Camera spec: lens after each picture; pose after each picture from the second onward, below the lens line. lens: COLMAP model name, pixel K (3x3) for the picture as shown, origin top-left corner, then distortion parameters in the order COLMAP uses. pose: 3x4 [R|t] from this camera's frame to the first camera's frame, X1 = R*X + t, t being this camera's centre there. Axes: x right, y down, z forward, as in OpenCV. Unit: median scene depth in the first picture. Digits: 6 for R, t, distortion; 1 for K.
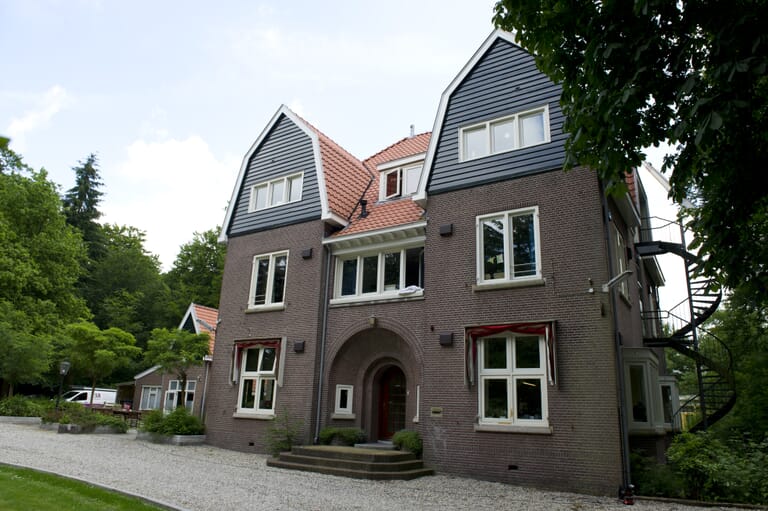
lens RADIAL K [[518.3, 0, 384.0], [0, 518.3, 255.5], [0, 0, 1]] dist [-0.044705, 0.000004]
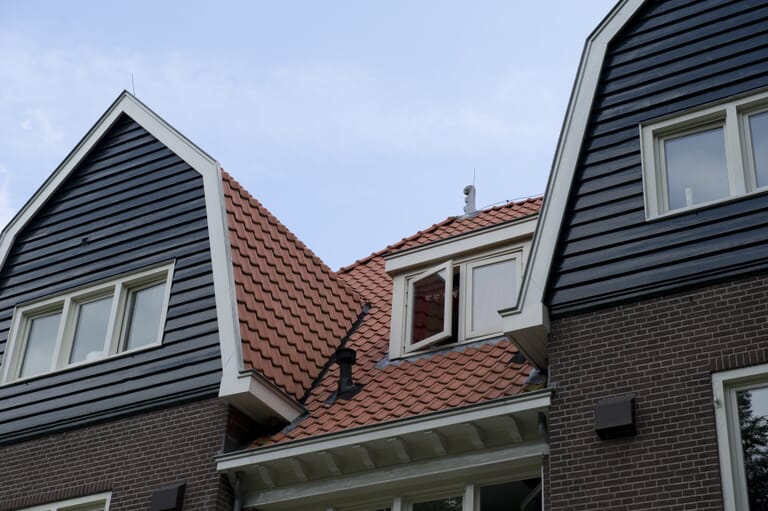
lens RADIAL K [[1260.6, 0, 384.0], [0, 1260.6, 255.5], [0, 0, 1]] dist [0.155736, -0.061931]
pose [[0.999365, 0.030174, 0.018937, -0.032081], [-0.024176, 0.964870, -0.261613, 0.049996], [-0.026165, 0.260989, 0.964987, 0.183339]]
